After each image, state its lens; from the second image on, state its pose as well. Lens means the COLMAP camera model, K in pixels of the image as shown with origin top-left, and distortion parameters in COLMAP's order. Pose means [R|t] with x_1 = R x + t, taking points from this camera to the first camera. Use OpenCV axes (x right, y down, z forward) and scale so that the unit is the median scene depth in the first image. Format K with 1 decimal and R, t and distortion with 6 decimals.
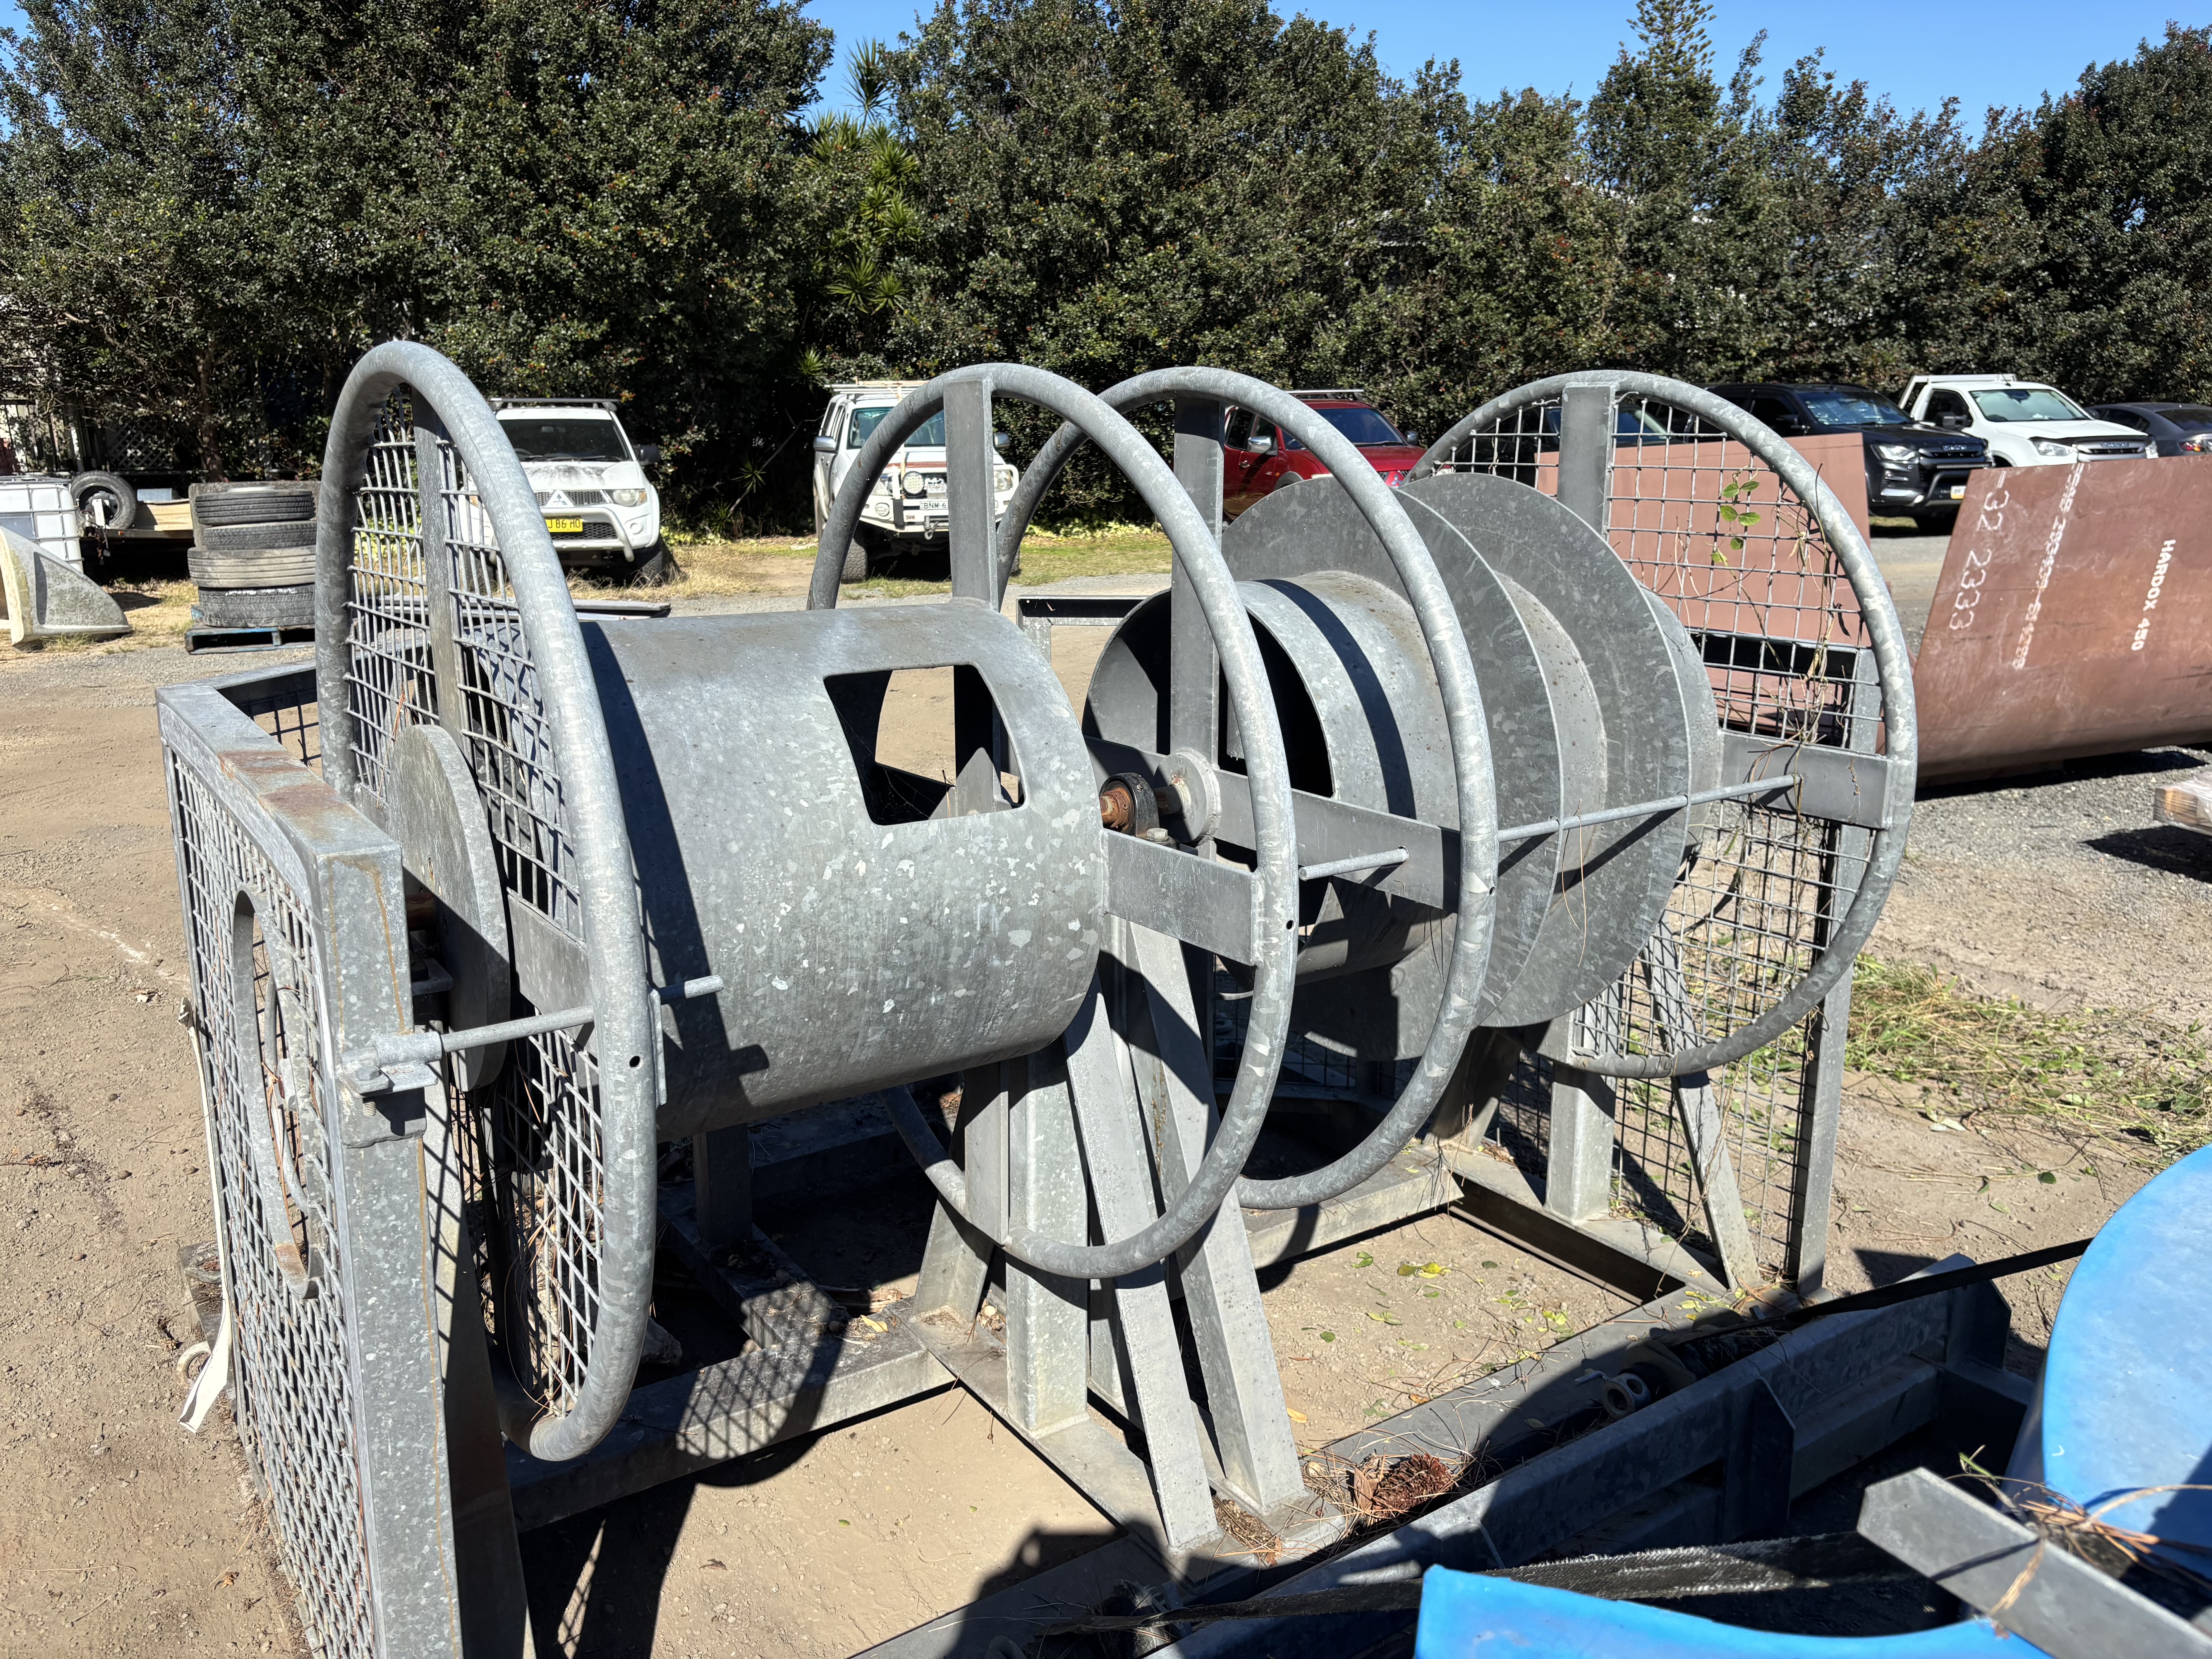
lens RADIAL K [[1666.3, 0, 1097.5], [0, 1666.3, 846.2], [0, 0, 1]] dist [0.045742, -0.053491]
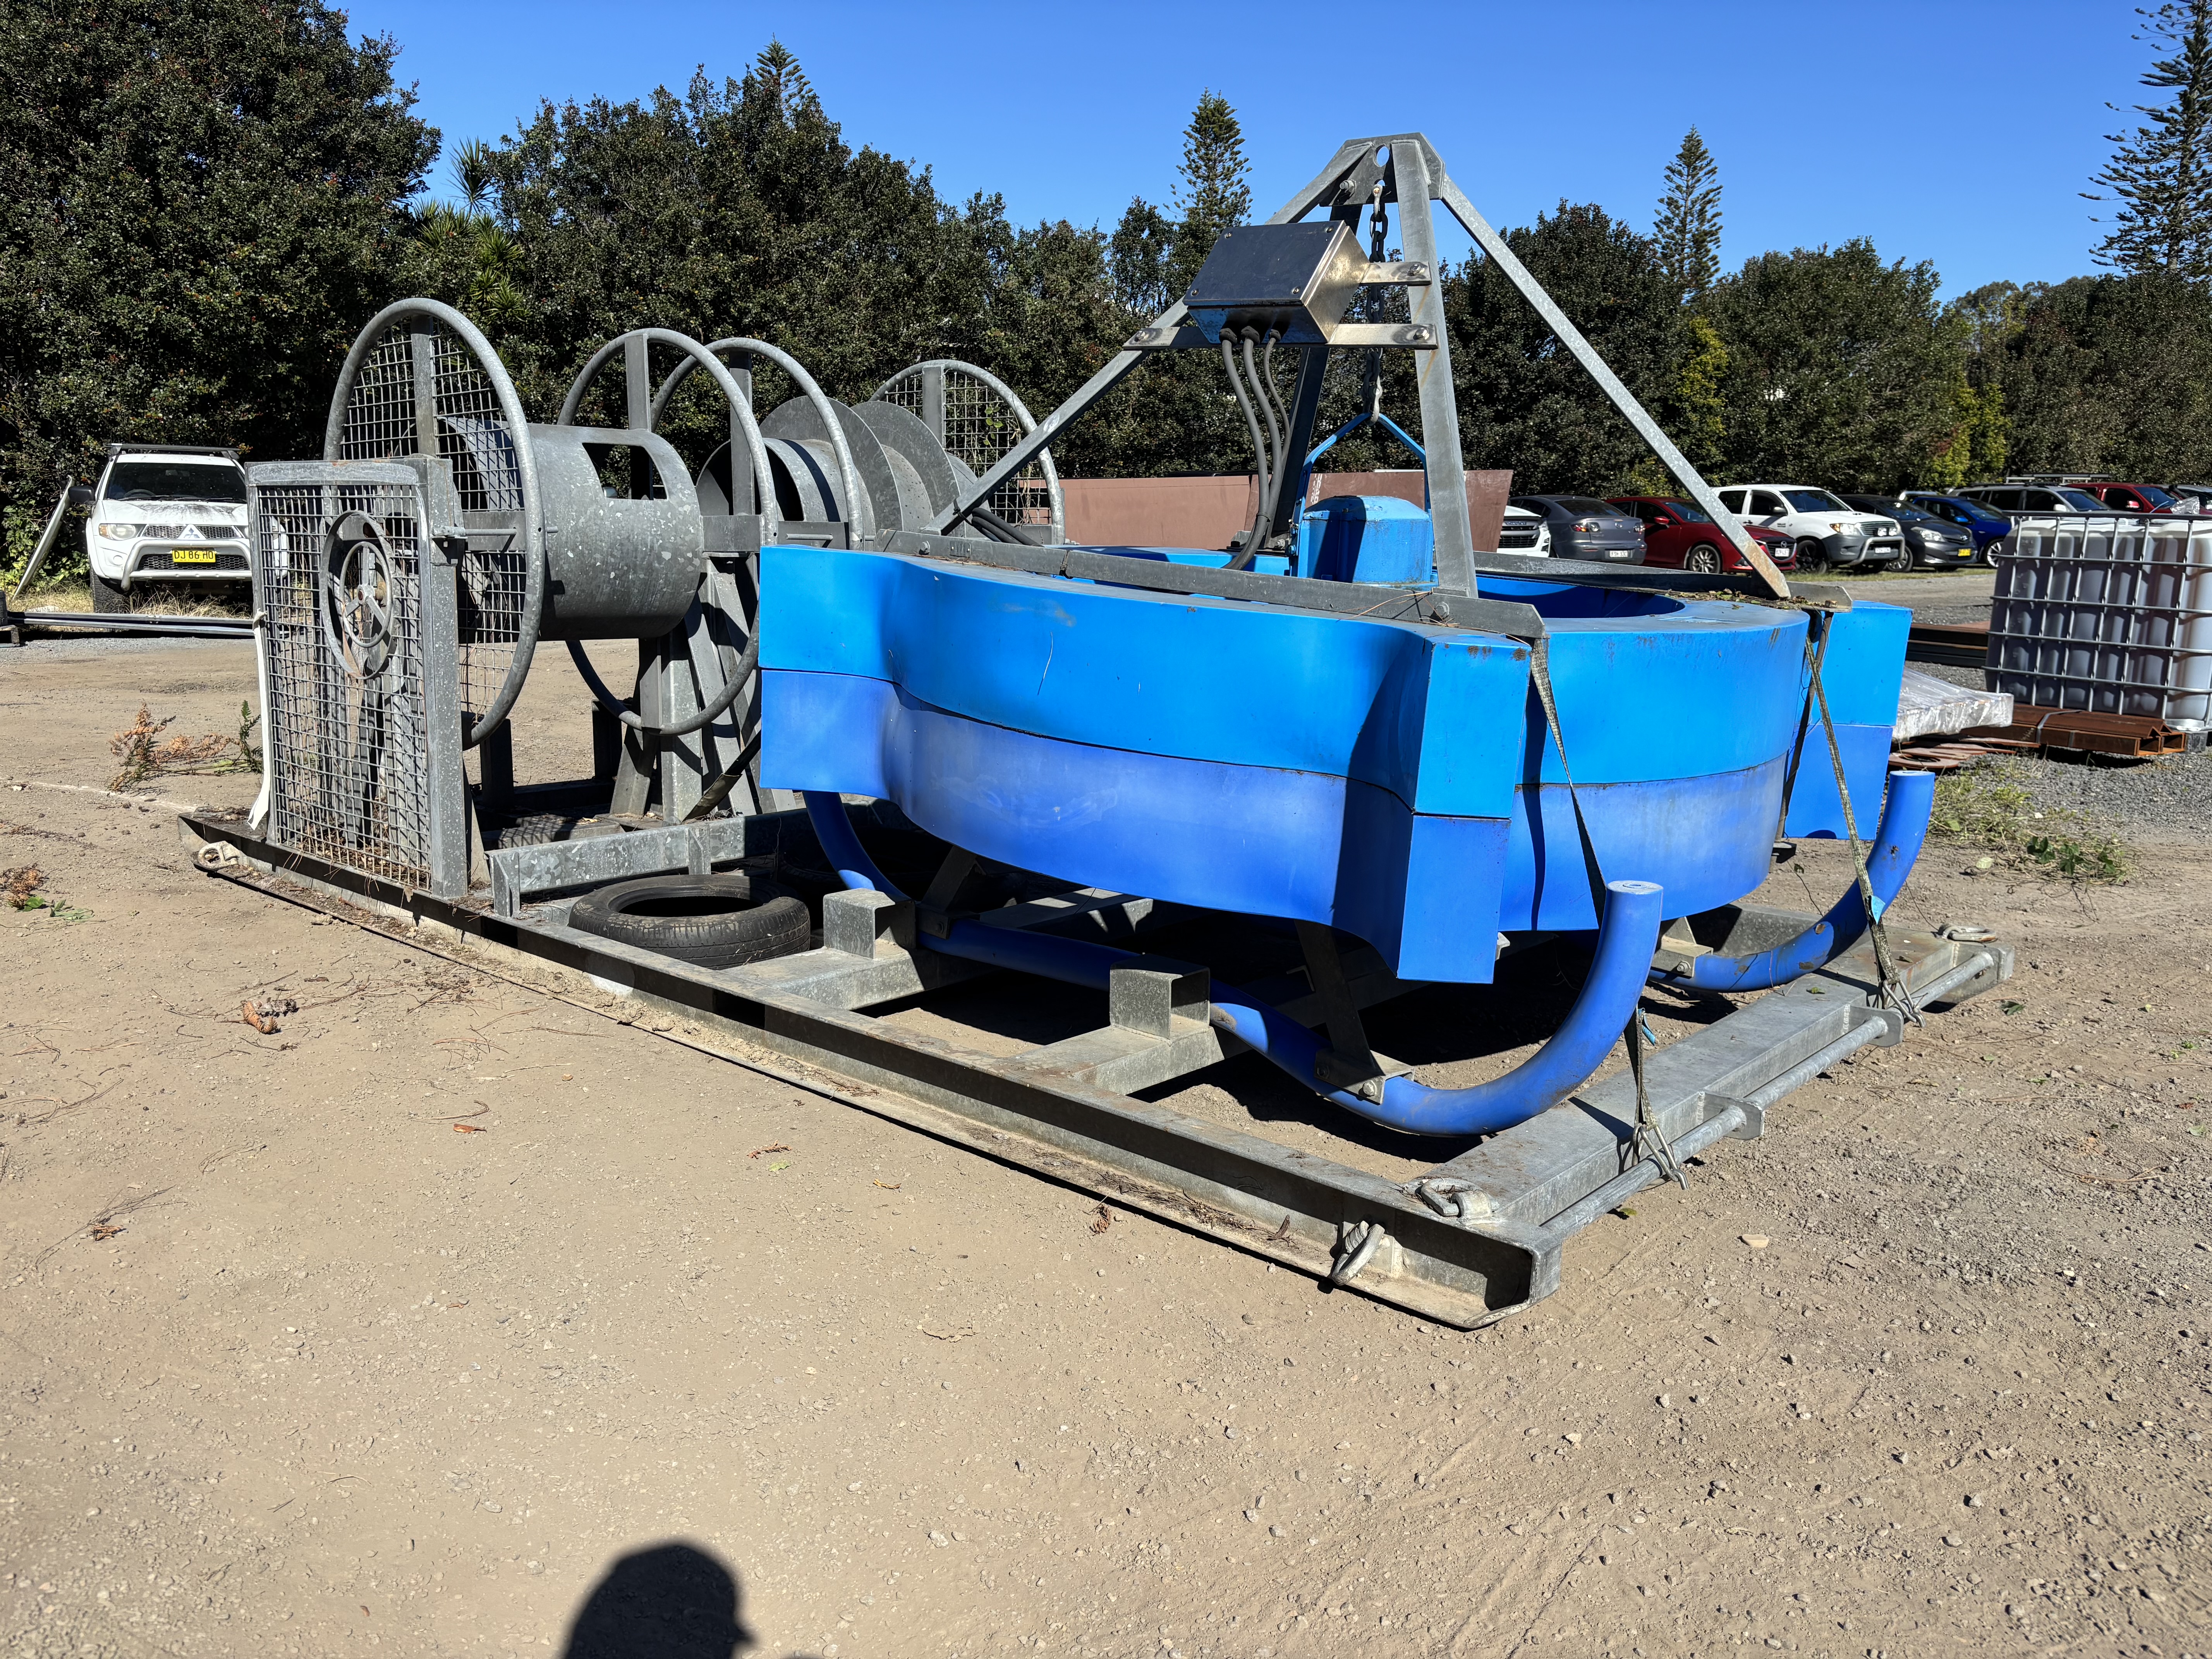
lens RADIAL K [[1684.6, 0, 1104.0], [0, 1684.6, 850.2], [0, 0, 1]] dist [0.041053, -0.048690]
pose [[0.973214, -0.024850, 0.228555, 0.000369], [0.038572, 0.997698, -0.055767, 0.066596], [-0.226643, 0.063089, 0.971932, -0.156074]]
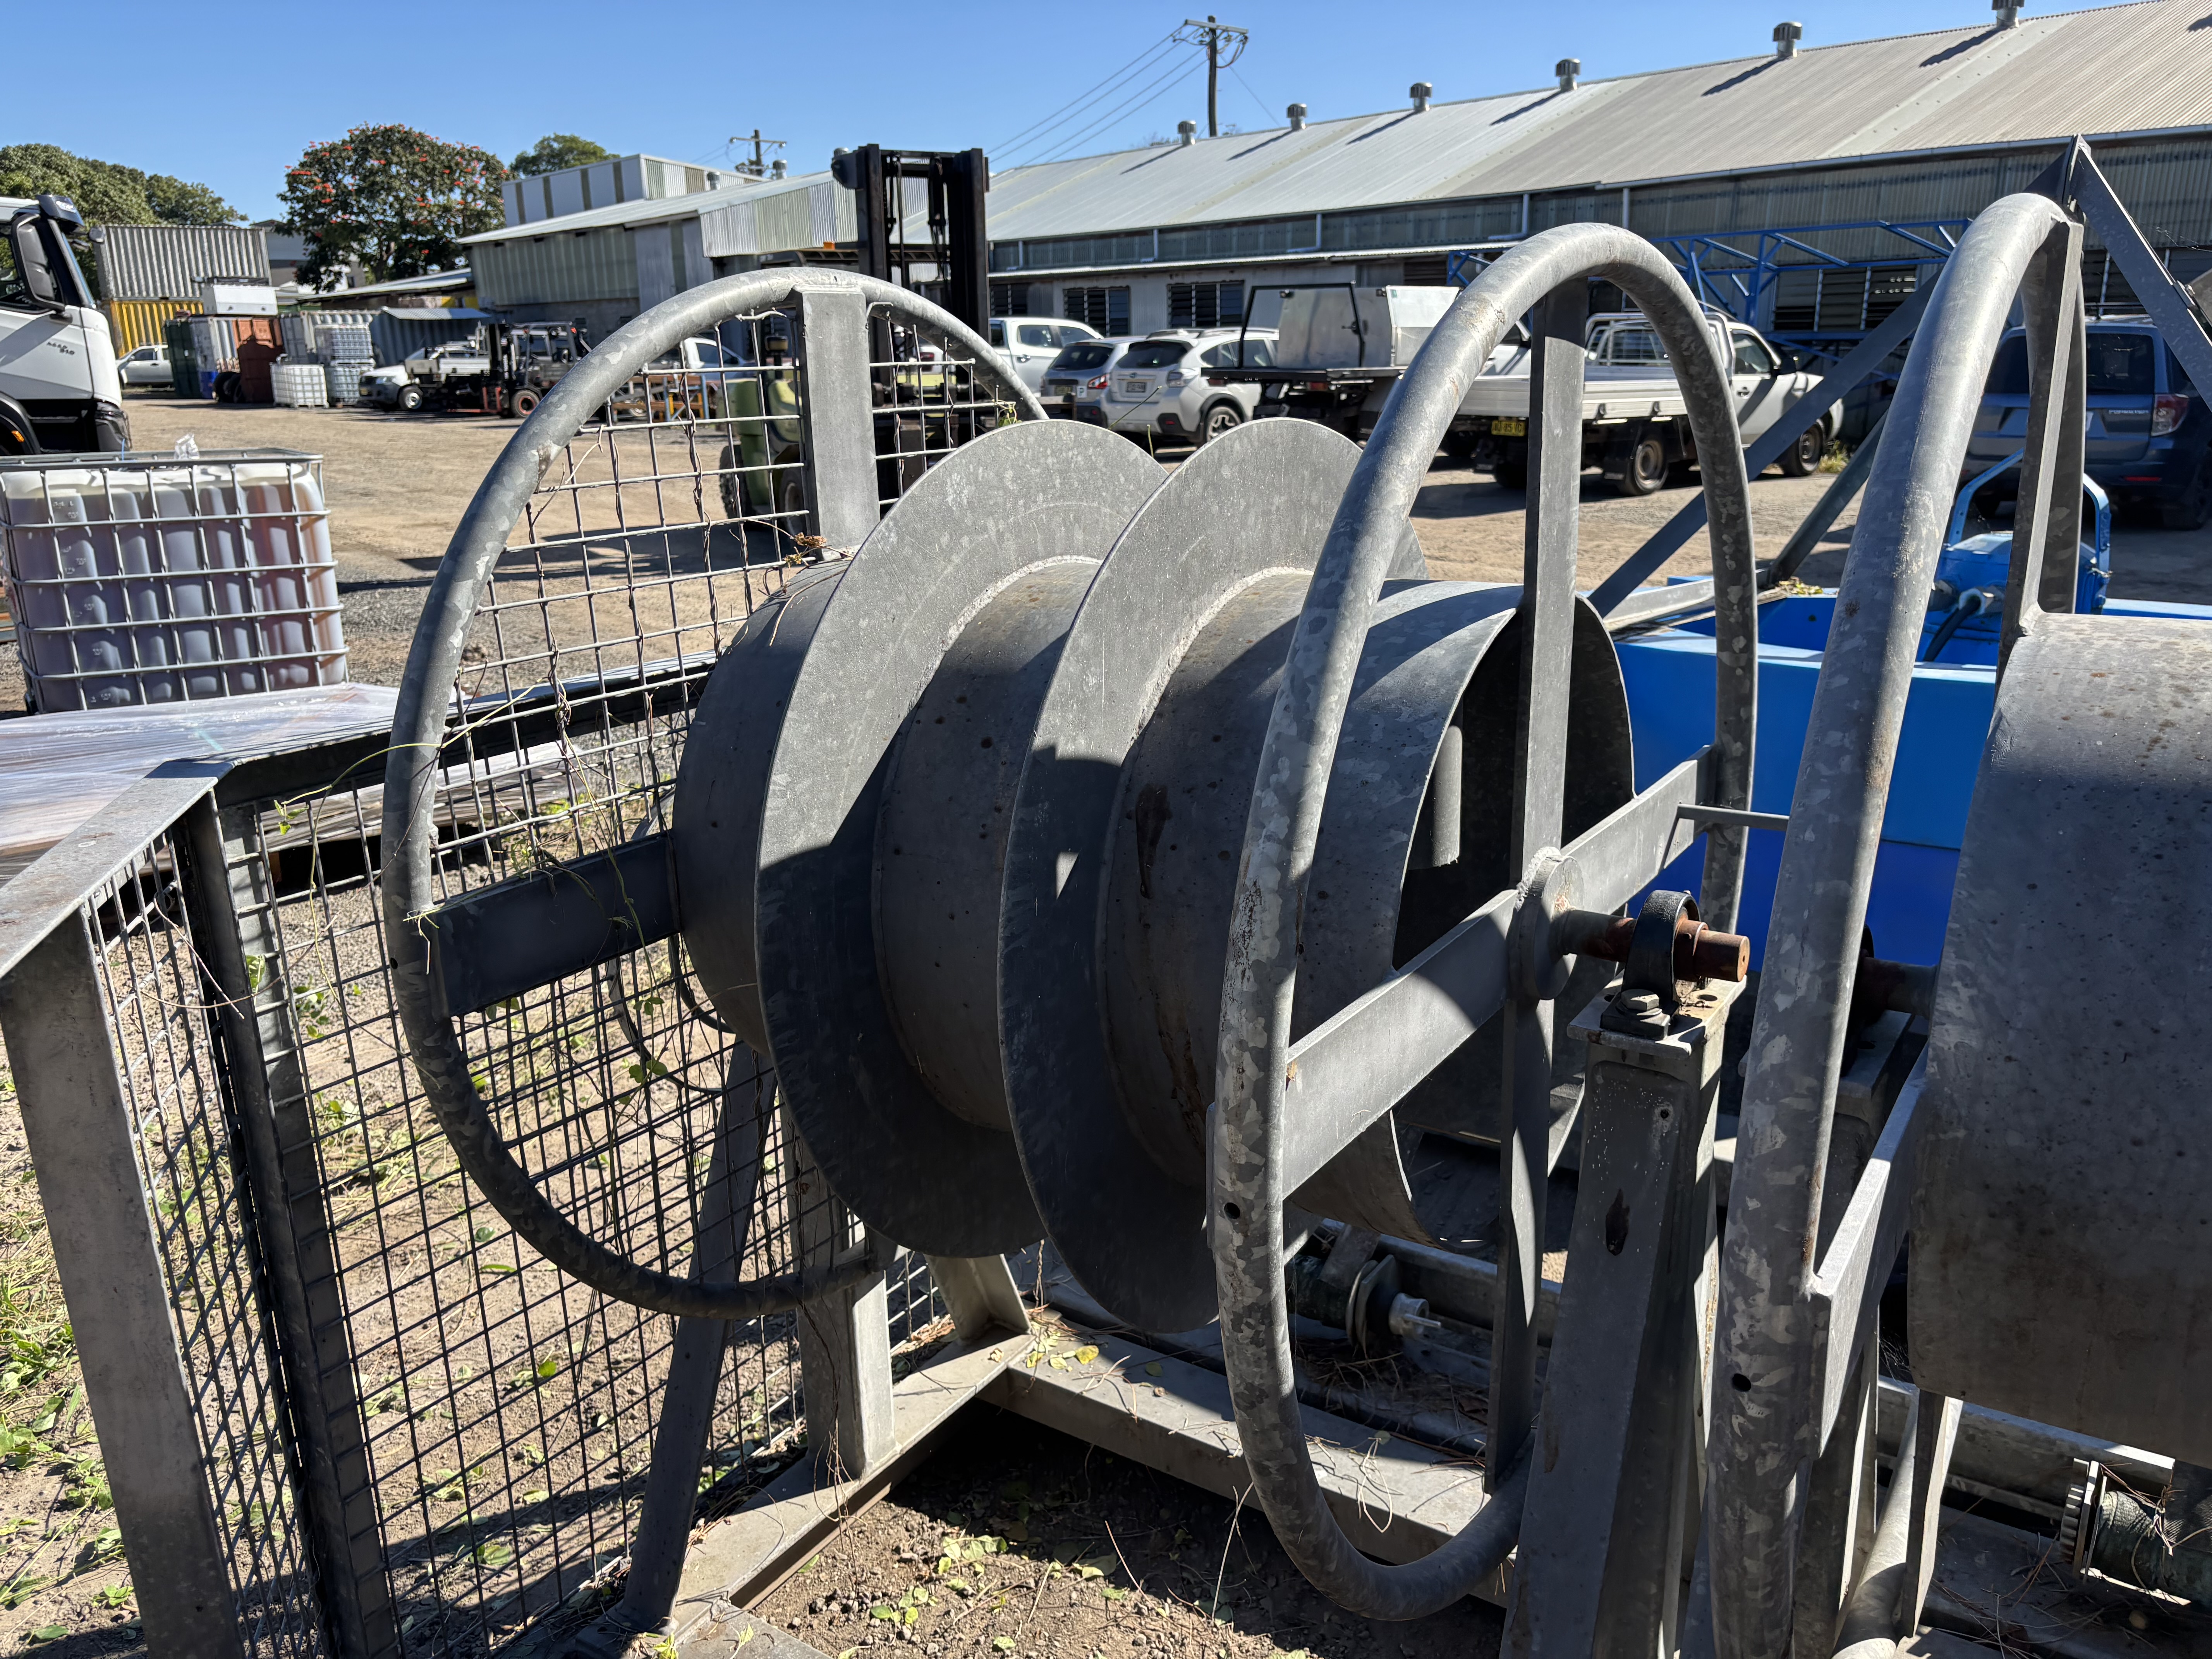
lens RADIAL K [[1668.7, 0, 1115.8], [0, 1668.7, 842.4], [0, 0, 1]] dist [0.042462, -0.043066]
pose [[-0.383521, -0.243149, 0.890949, -0.057144], [0.249533, 0.901554, 0.353458, -0.040706], [-0.889182, 0.357880, -0.285091, 0.167121]]
